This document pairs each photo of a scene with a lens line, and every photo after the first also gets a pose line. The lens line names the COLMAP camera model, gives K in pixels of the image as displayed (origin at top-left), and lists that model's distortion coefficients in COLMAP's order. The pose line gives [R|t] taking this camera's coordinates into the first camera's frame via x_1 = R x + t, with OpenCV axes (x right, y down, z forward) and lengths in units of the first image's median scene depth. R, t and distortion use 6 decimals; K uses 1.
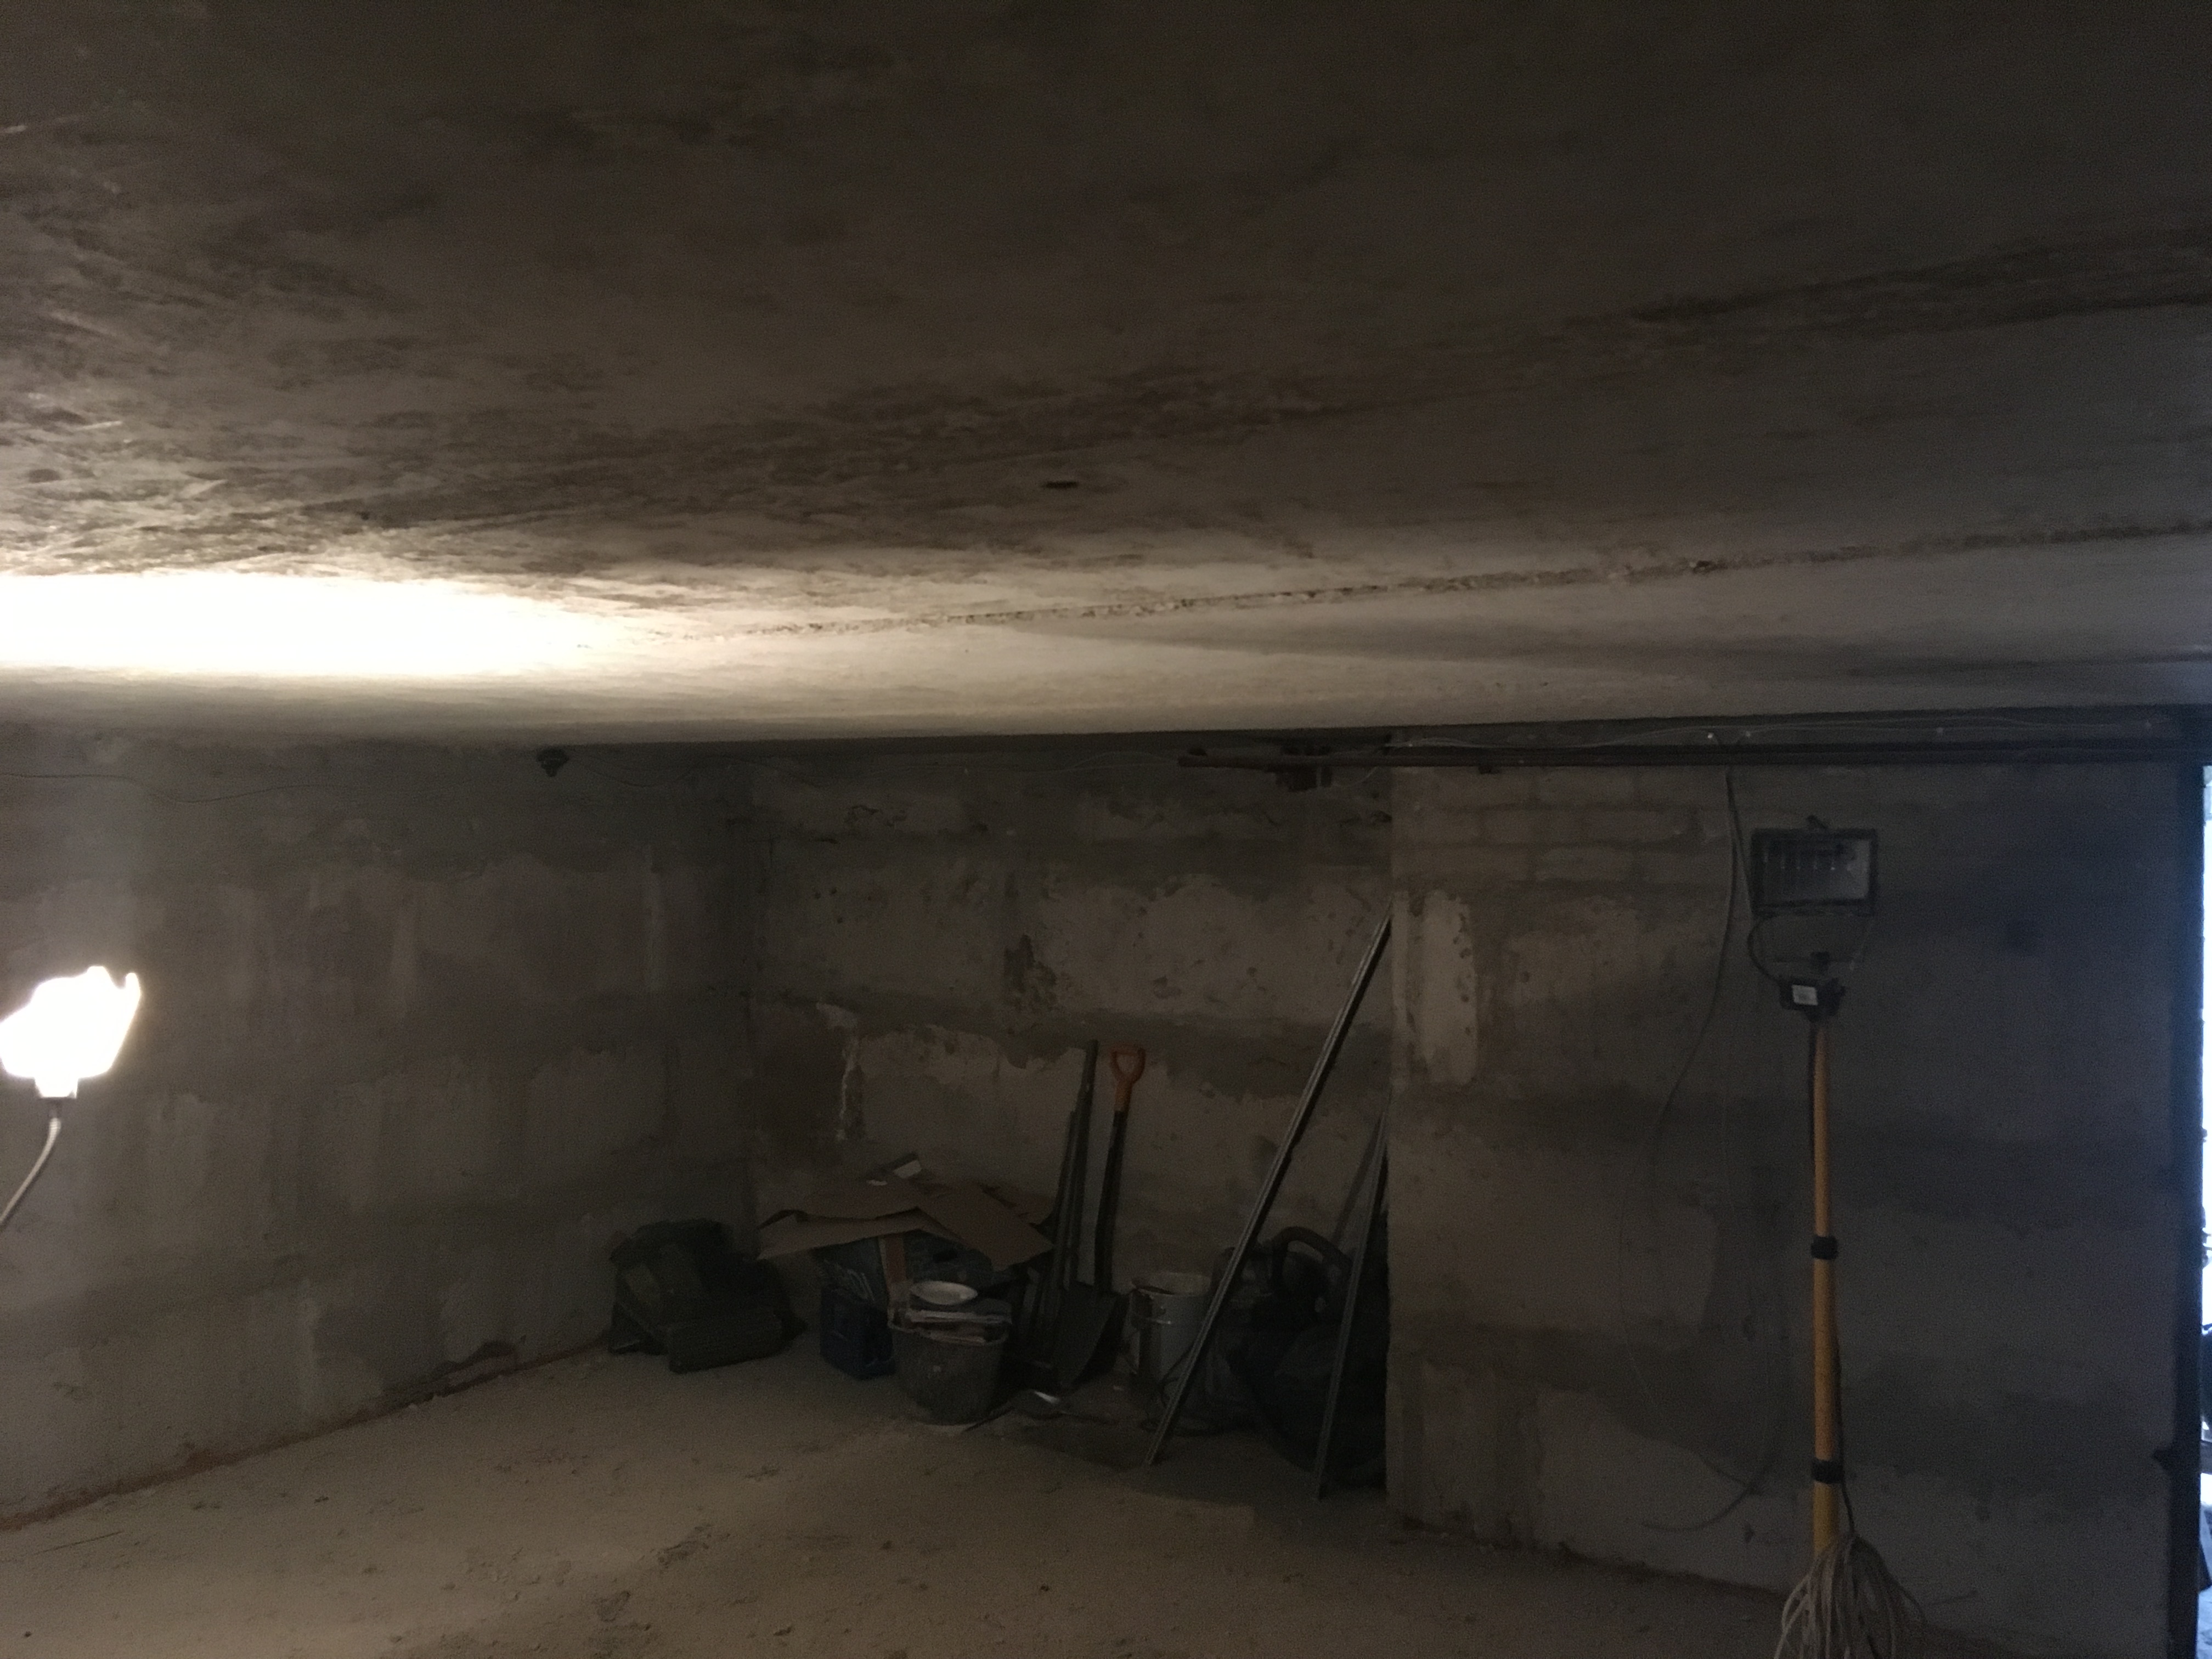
lens RADIAL K [[1851.1, 0, 1098.5], [0, 1851.1, 830.2], [0, 0, 1]] dist [0.131600, -0.193699]
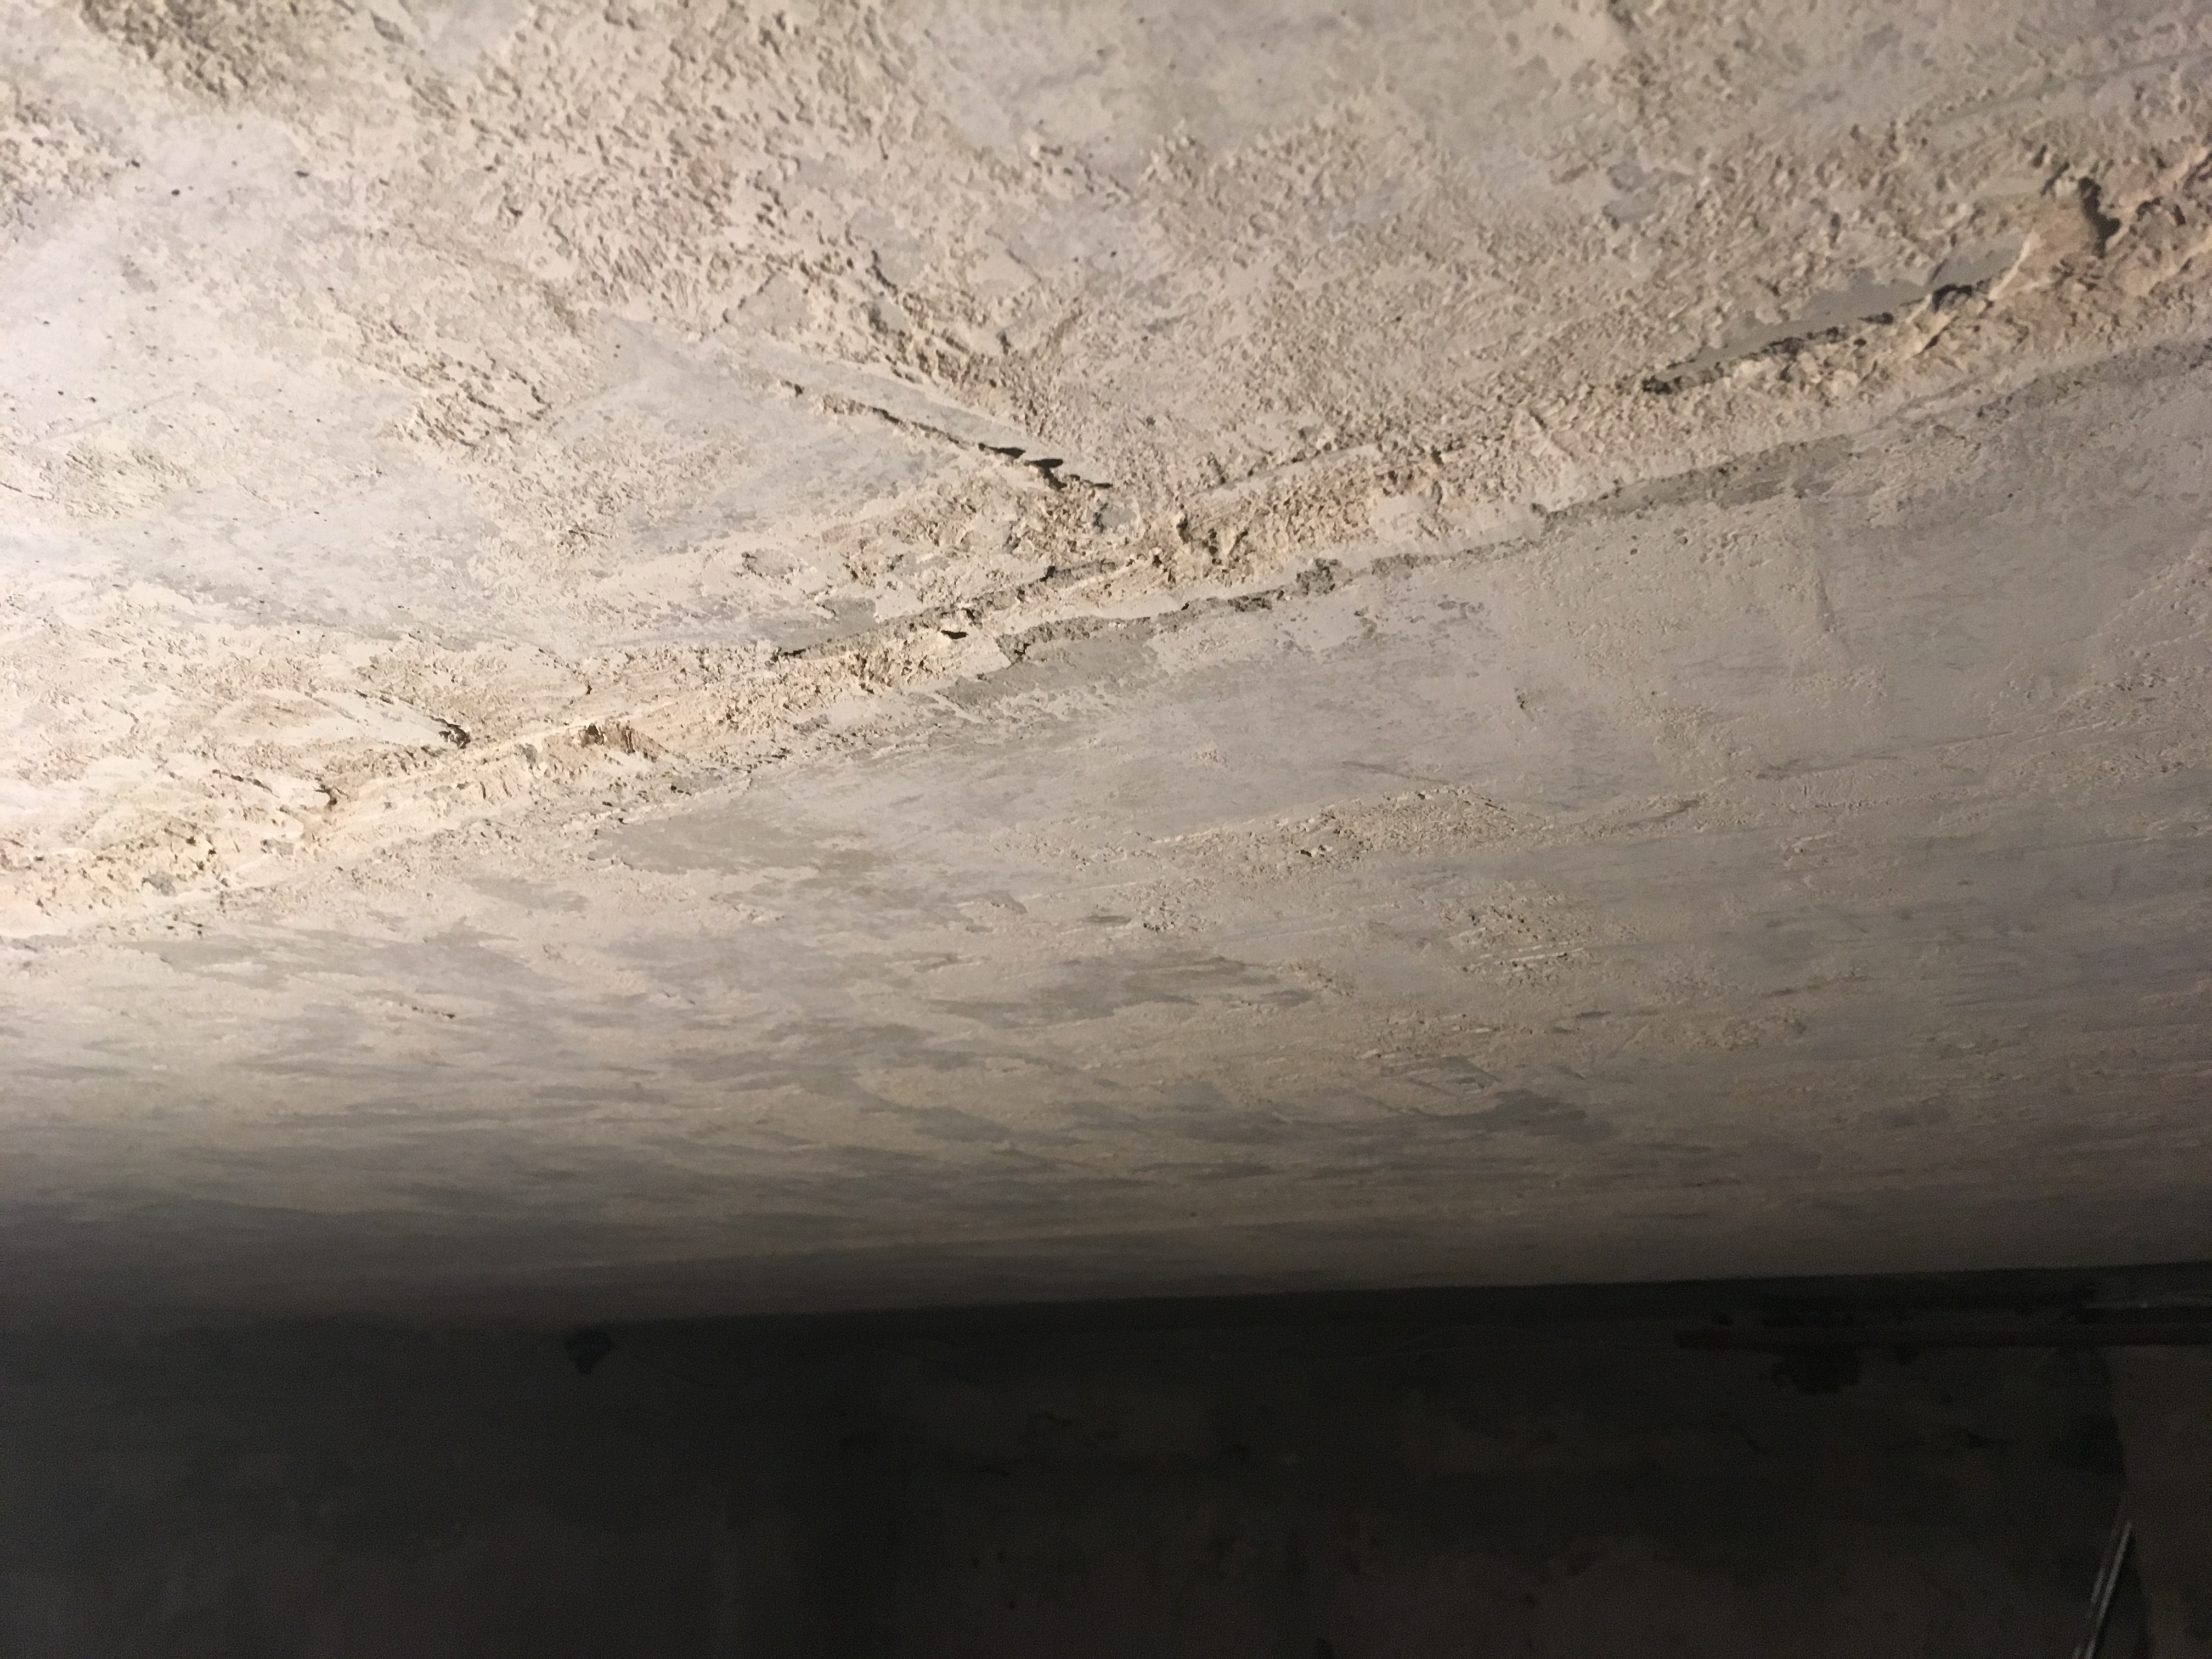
lens RADIAL K [[1851.1, 0, 1098.5], [0, 1851.1, 830.2], [0, 0, 1]] dist [0.131600, -0.193699]
pose [[0.999056, -0.019431, -0.038849, -0.106893], [0.006699, 0.952593, -0.304174, -0.011425], [0.042917, 0.303627, 0.951824, 0.407276]]
